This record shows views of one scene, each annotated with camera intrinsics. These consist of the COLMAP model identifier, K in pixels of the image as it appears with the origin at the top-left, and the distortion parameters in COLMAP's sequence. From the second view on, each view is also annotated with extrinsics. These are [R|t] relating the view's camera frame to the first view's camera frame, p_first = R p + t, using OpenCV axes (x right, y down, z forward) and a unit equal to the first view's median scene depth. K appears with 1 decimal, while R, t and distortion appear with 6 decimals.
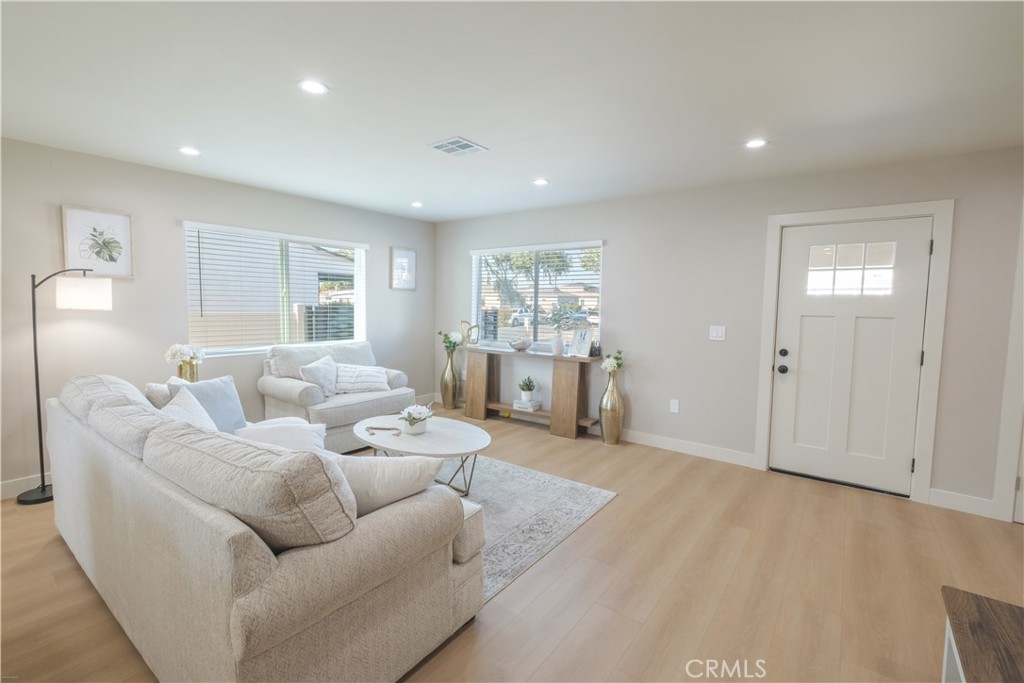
lens RADIAL K [[448.1, 0, 504.9], [0, 448.1, 336.4], [0, 0, 1]] dist [-0.007222, -0.000602]
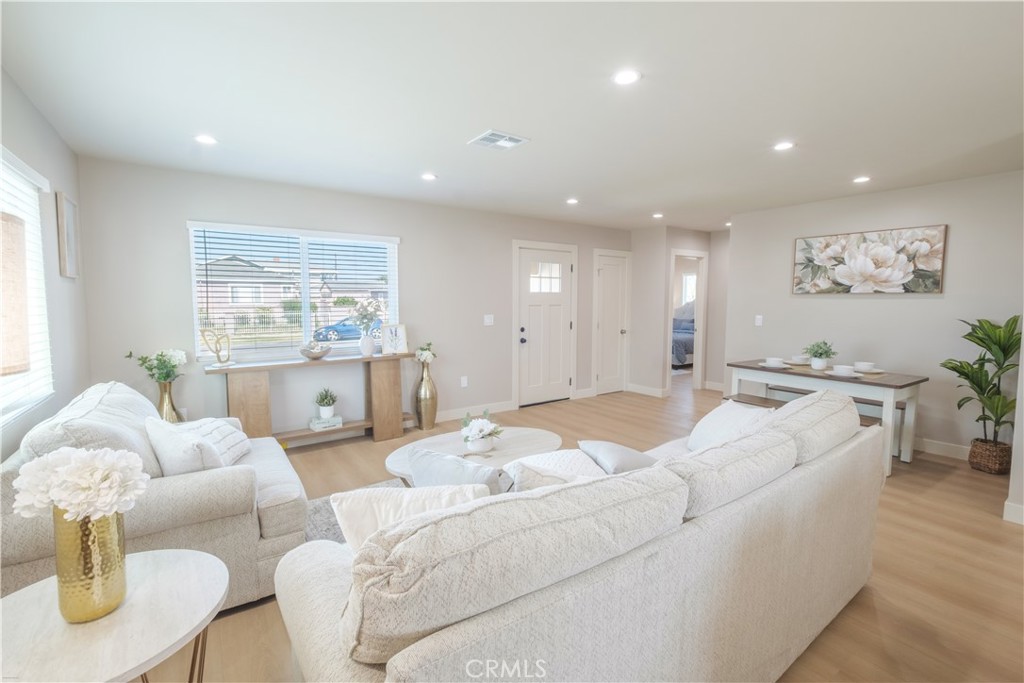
lens RADIAL K [[448.1, 0, 506.3], [0, 448.1, 339.6], [0, 0, 1]] dist [-0.007222, -0.000602]
pose [[0.306719, -0.099399, 0.946596, -0.838980], [0.077482, 0.993839, 0.079253, -0.055088], [-0.948641, 0.049036, 0.312531, 0.560841]]
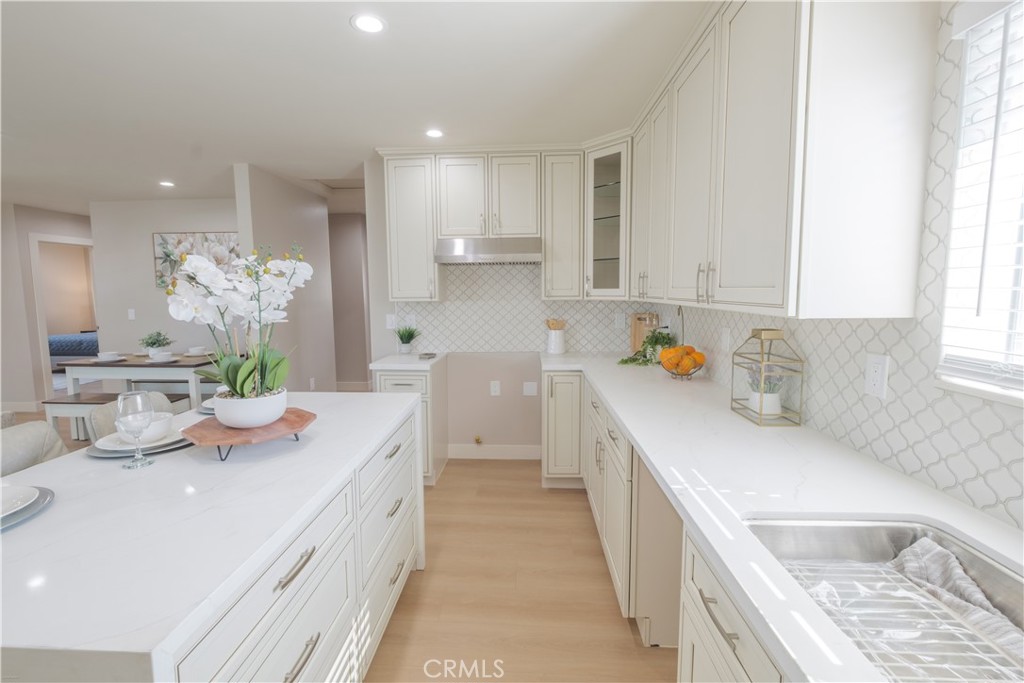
lens RADIAL K [[448.1, 0, 504.3], [0, 448.1, 336.6], [0, 0, 1]] dist [-0.007222, -0.000602]
pose [[-0.567905, -0.097932, 0.817247, -1.043229], [0.063486, 0.984727, 0.162118, -0.023136], [-0.820642, 0.143951, -0.553014, 0.070458]]
